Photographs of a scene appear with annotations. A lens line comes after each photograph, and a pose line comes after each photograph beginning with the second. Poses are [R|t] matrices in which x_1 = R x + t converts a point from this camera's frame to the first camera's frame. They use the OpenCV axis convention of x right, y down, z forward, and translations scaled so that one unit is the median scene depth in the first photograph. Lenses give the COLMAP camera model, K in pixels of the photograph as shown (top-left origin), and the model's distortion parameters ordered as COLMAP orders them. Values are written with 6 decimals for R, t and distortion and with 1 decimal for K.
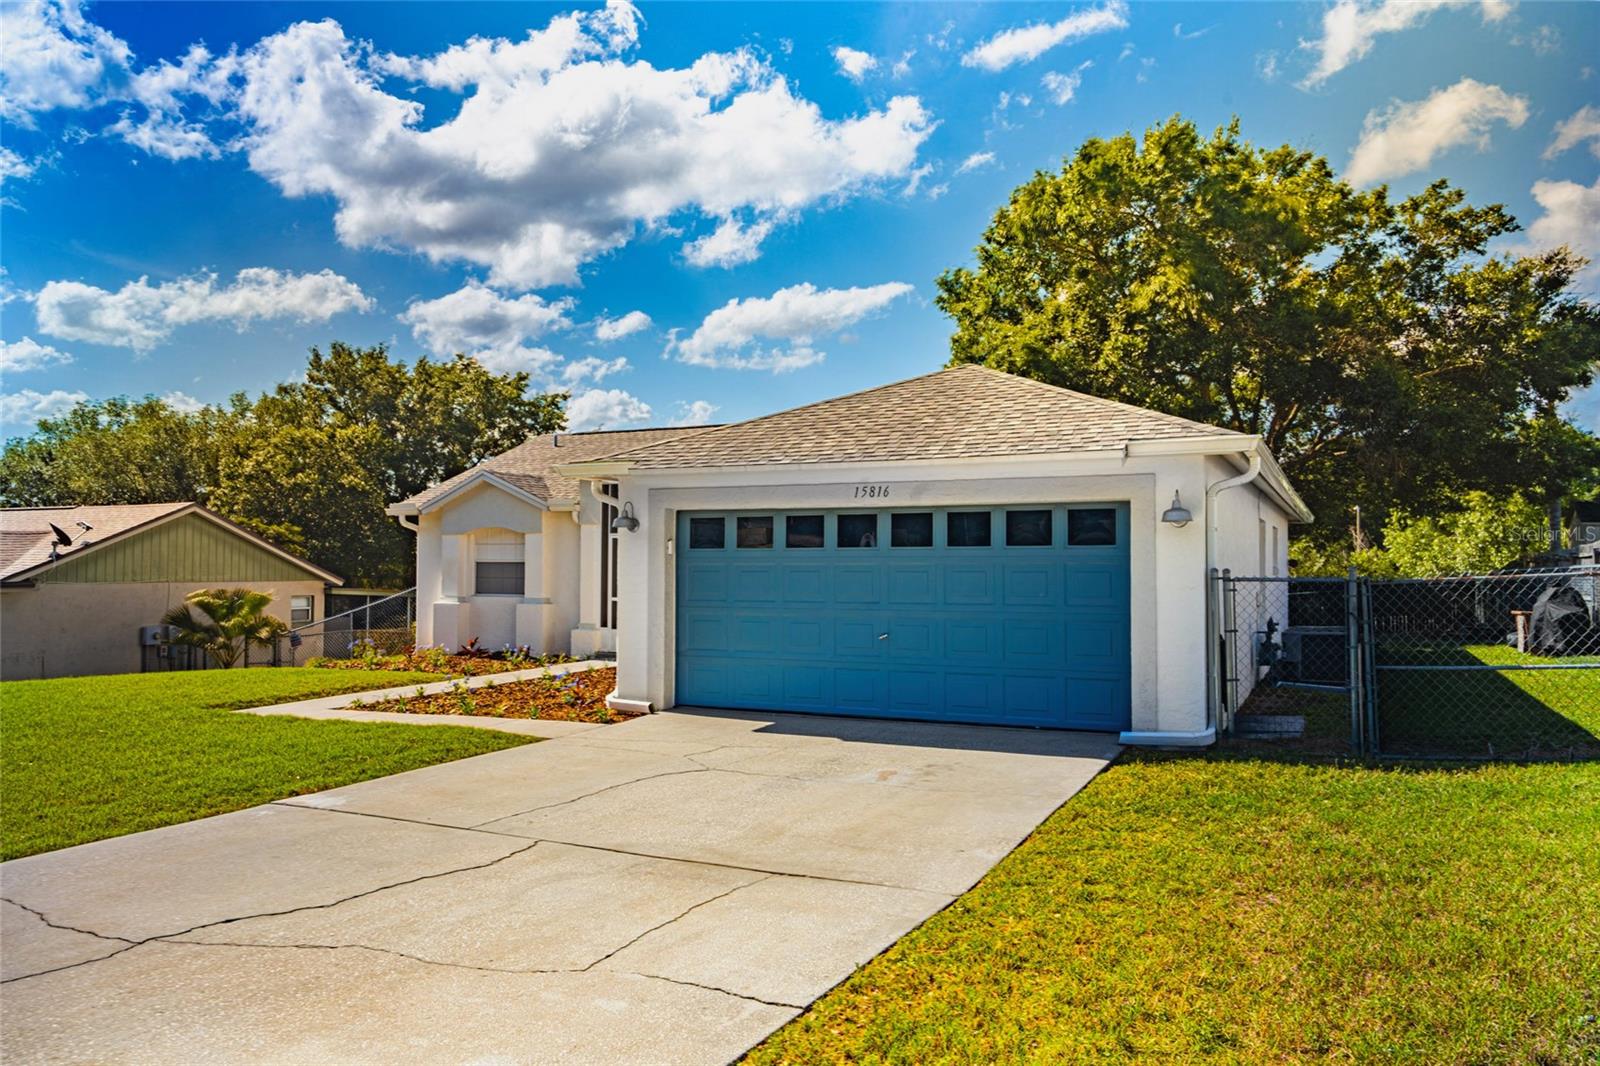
lens RADIAL K [[1119.3, 0, 800.0], [0, 1119.3, 533.0], [0, 0, 1]] dist [-0.027504, 0.000659]
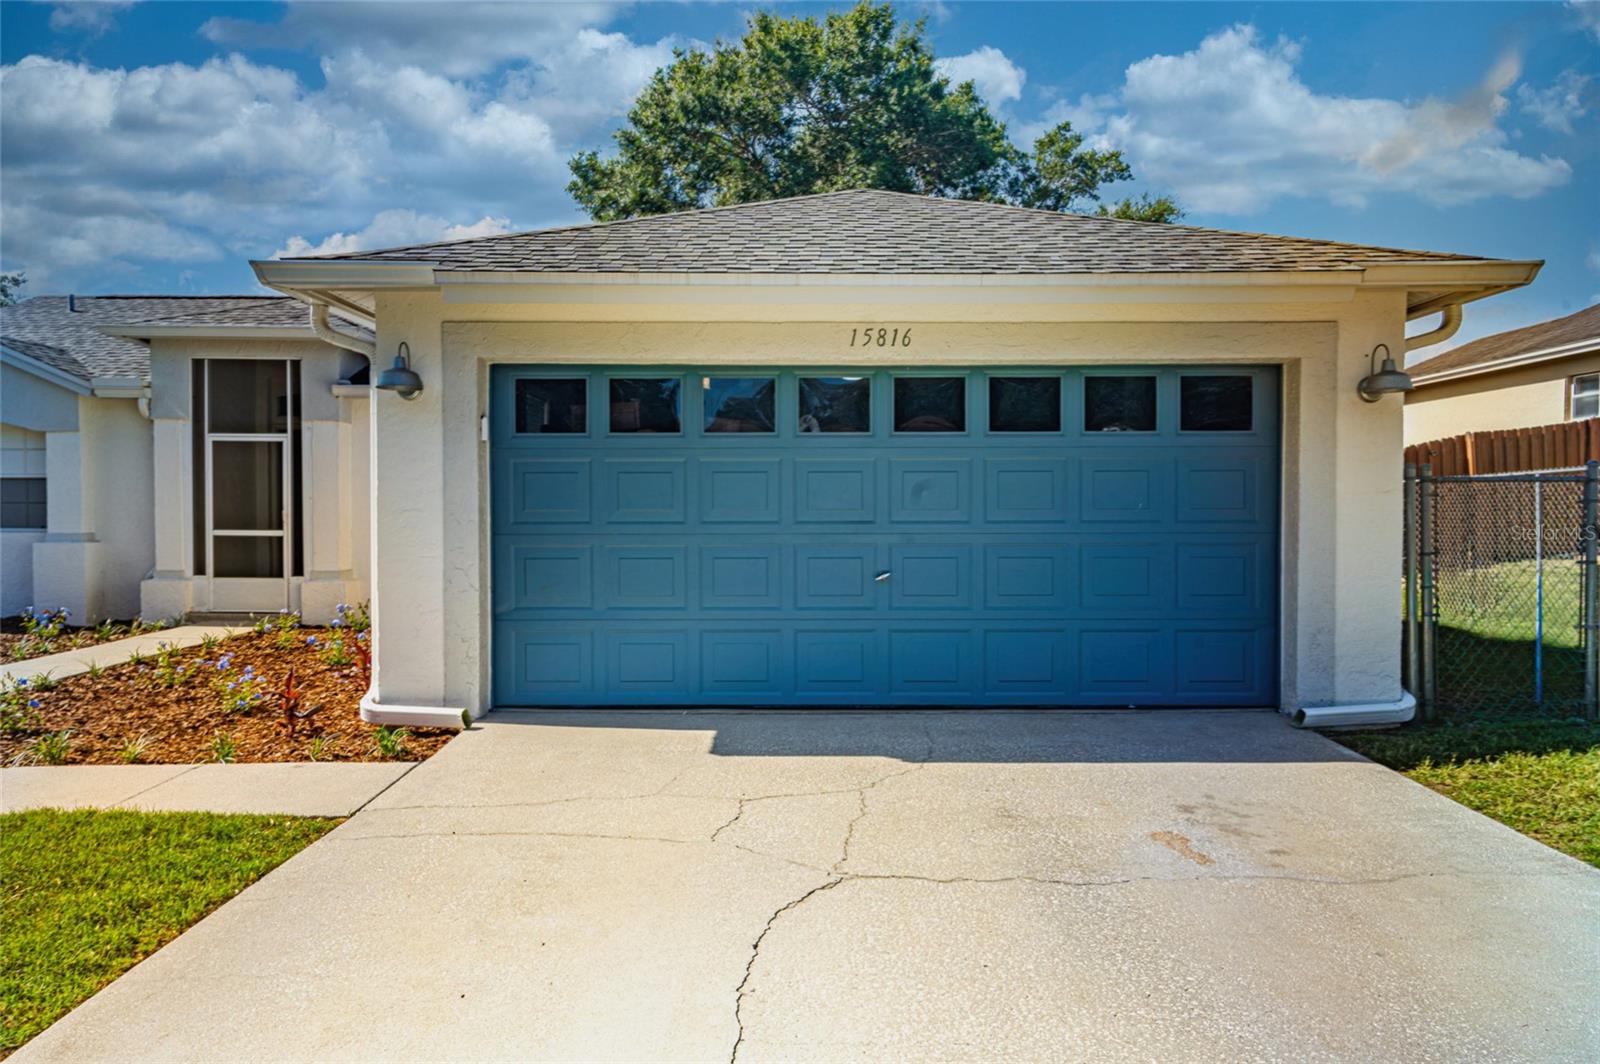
lens RADIAL K [[1076.6, 0, 800.0], [0, 1076.6, 532.0], [0, 0, 1]] dist [0.006461, -0.000947]
pose [[0.905624, -0.012619, 0.423894, -0.122359], [-0.010885, 0.998536, 0.052981, 0.020663], [-0.423943, -0.052595, 0.904161, 0.268133]]
